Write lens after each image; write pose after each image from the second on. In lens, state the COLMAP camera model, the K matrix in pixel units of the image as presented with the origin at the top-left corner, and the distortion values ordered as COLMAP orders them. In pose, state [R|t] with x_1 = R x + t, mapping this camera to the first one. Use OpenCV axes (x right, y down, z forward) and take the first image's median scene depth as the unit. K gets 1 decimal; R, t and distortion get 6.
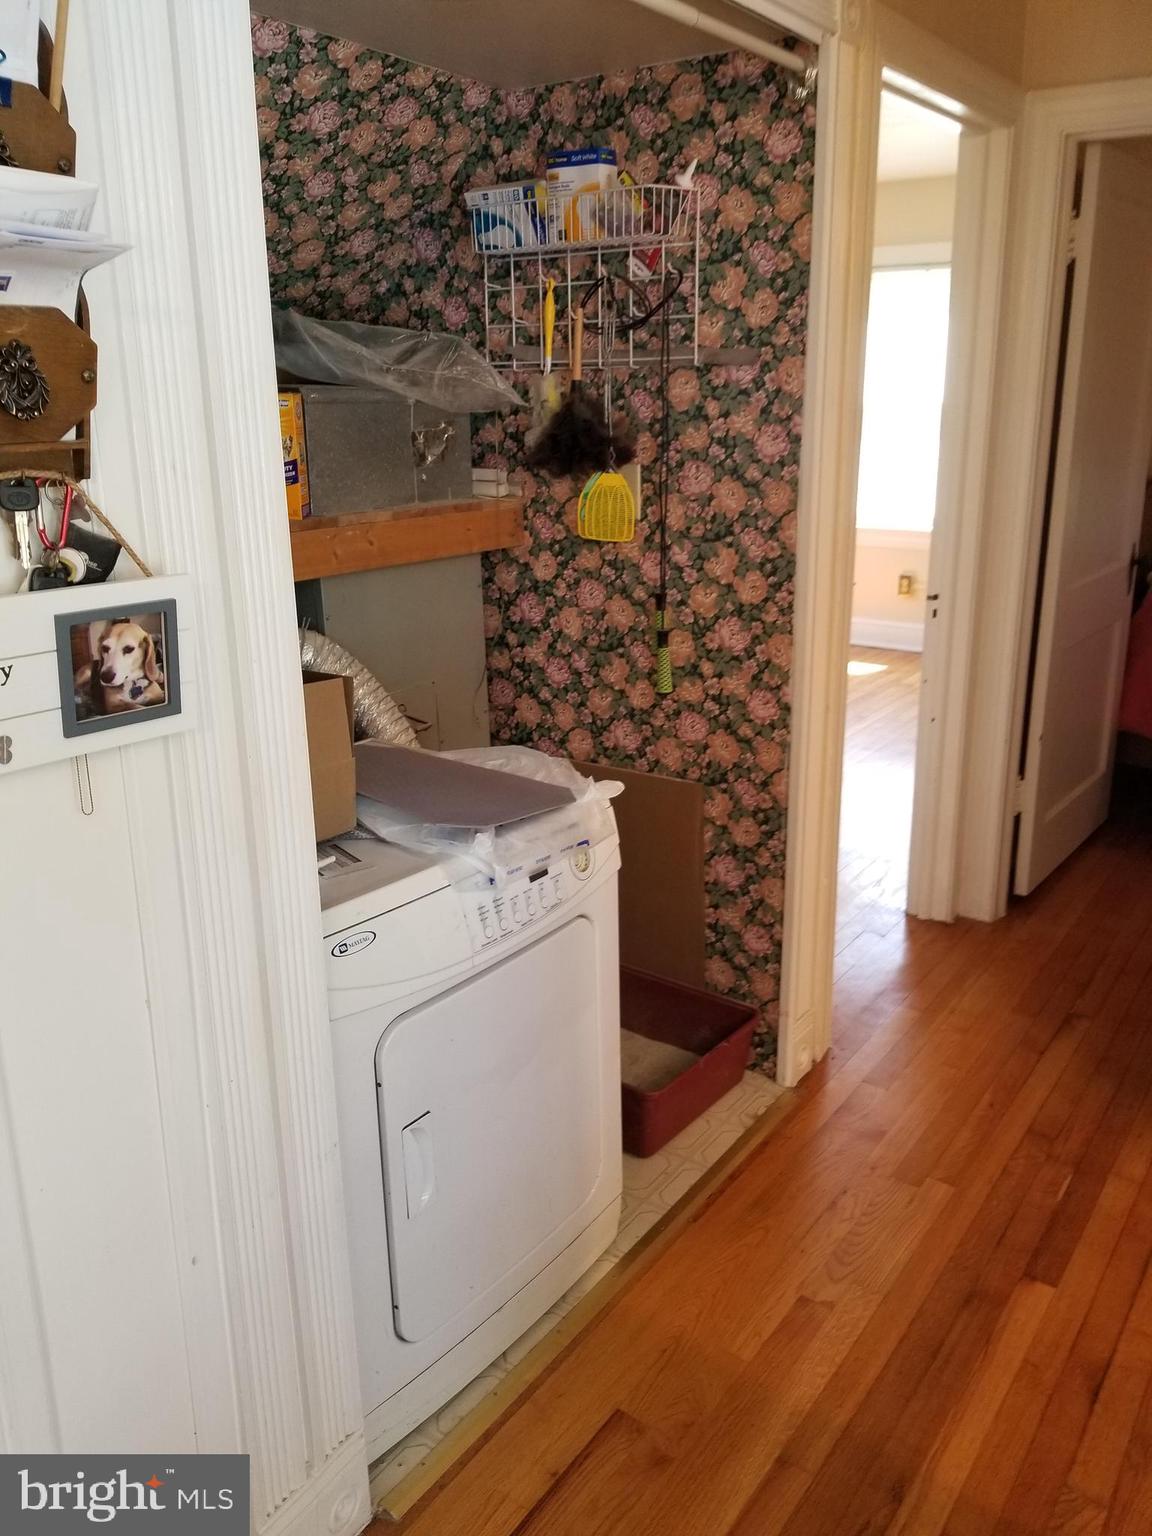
lens RADIAL K [[1205.7, 0, 581.8], [0, 1205.7, 757.1], [0, 0, 1]] dist [0.053329, -0.099690]
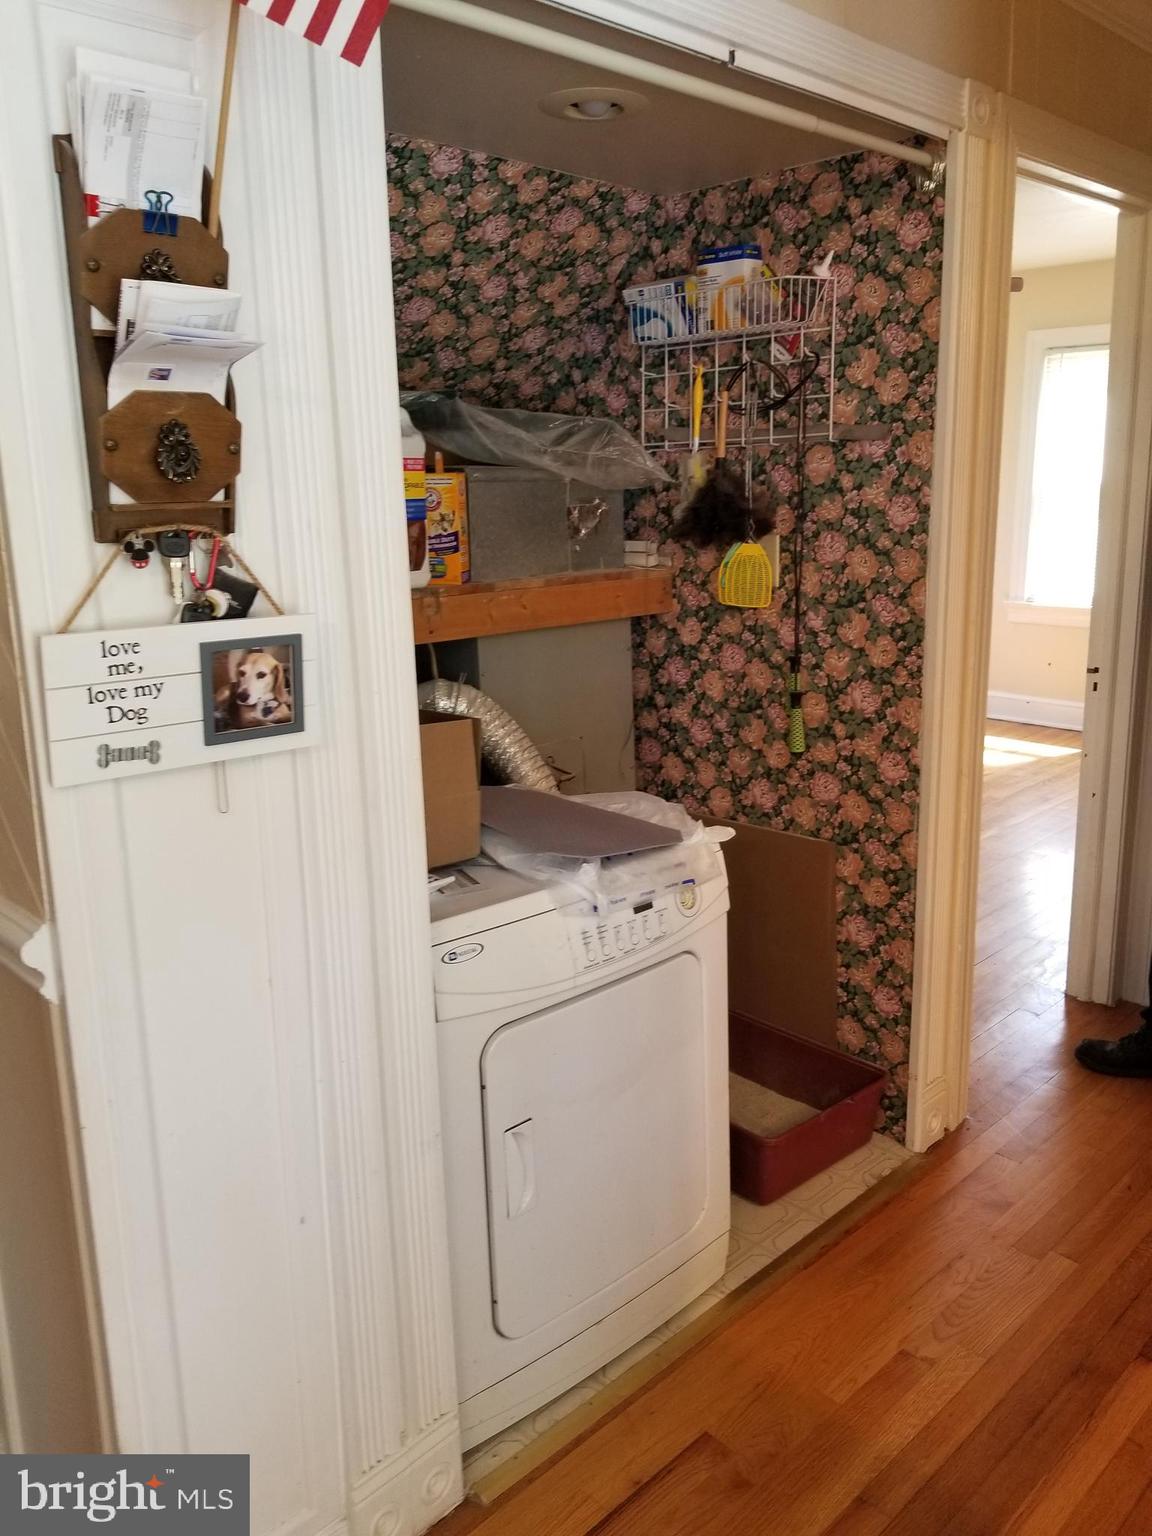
lens RADIAL K [[1205.7, 0, 581.7], [0, 1205.7, 777.5], [0, 0, 1]] dist [0.053329, -0.099690]
pose [[0.983714, 0.032771, -0.176730, 0.077144], [-0.042035, 0.997917, -0.048930, 0.029274], [0.174758, 0.055562, 0.983042, -0.058202]]
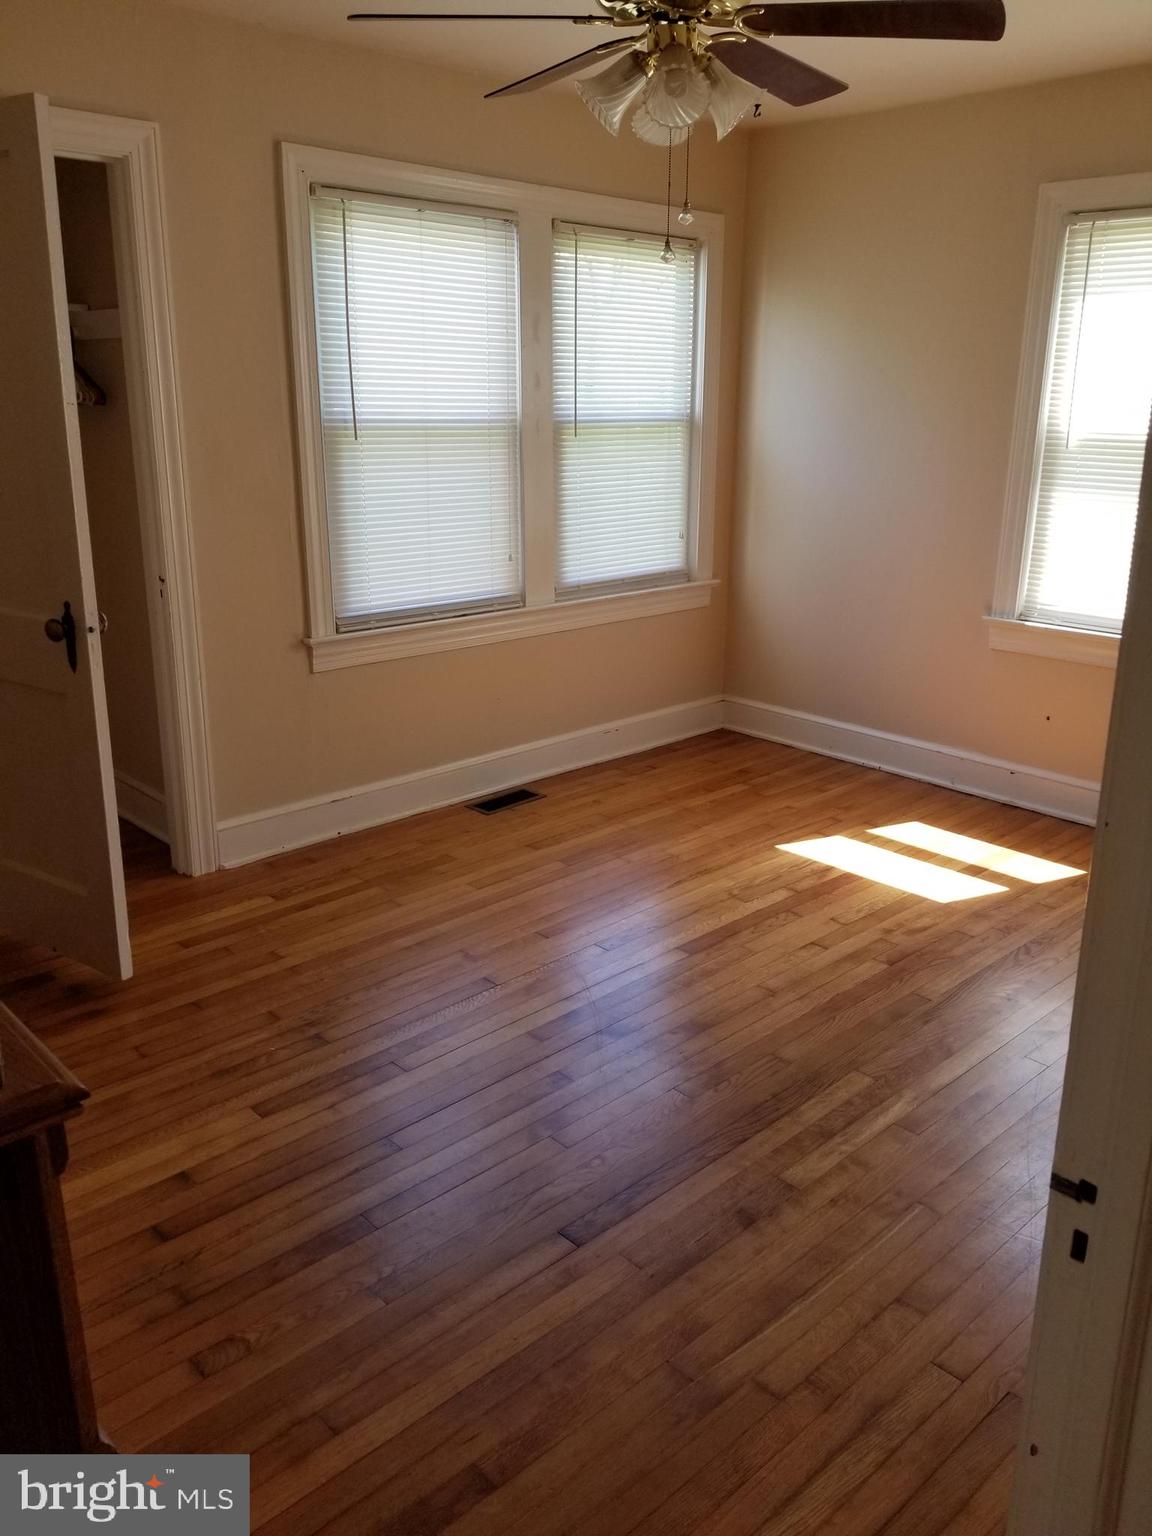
lens RADIAL K [[1205.7, 0, 577.1], [0, 1205.7, 769.2], [0, 0, 1]] dist [0.053329, -0.099690]
pose [[0.977339, 0.081377, -0.195413, 0.310640], [-0.081629, 0.996640, 0.006777, -0.293148], [0.195308, 0.009328, 0.980698, 0.979591]]
